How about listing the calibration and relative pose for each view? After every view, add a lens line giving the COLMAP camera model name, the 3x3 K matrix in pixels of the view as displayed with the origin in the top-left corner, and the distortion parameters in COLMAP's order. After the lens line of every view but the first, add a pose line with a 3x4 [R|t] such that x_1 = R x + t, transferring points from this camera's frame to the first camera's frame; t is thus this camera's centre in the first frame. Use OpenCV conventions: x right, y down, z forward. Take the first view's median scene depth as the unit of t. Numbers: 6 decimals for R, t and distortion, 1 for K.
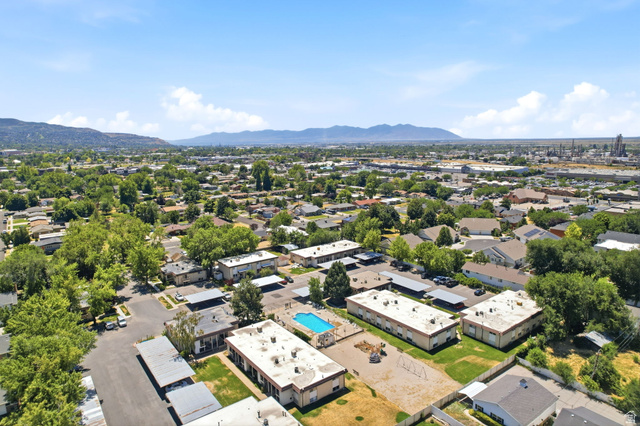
lens RADIAL K [[405.9, 0, 319.0], [0, 405.9, 212.8], [0, 0, 1]] dist [-0.031680, -0.000170]
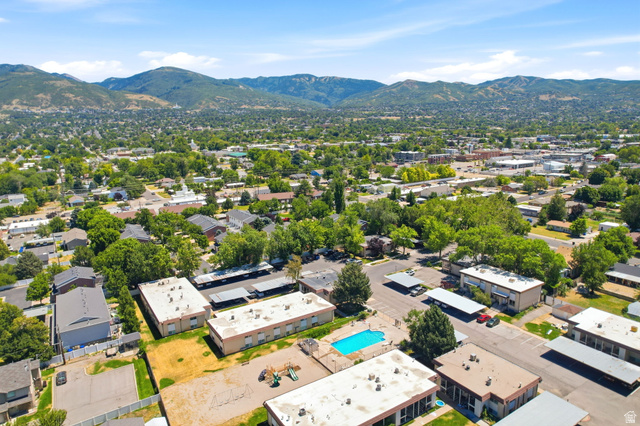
lens RADIAL K [[405.9, 0, 318.4], [0, 405.9, 212.8], [0, 0, 1]] dist [-0.031680, -0.000170]
pose [[-0.076500, 0.223626, -0.971668, 0.684865], [-0.146254, 0.961466, 0.232793, -0.159173], [0.986285, 0.159920, -0.040846, 0.818213]]
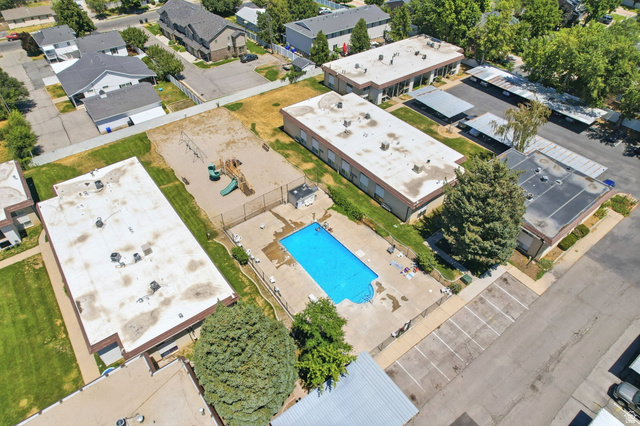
lens RADIAL K [[405.9, 0, 319.7], [0, 405.9, 213.4], [0, 0, 1]] dist [-0.031680, -0.000170]
pose [[-0.999937, 0.010701, 0.003521, -0.008633], [0.009298, 0.607477, 0.794283, -0.098061], [0.006361, 0.794265, -0.607538, 1.105563]]
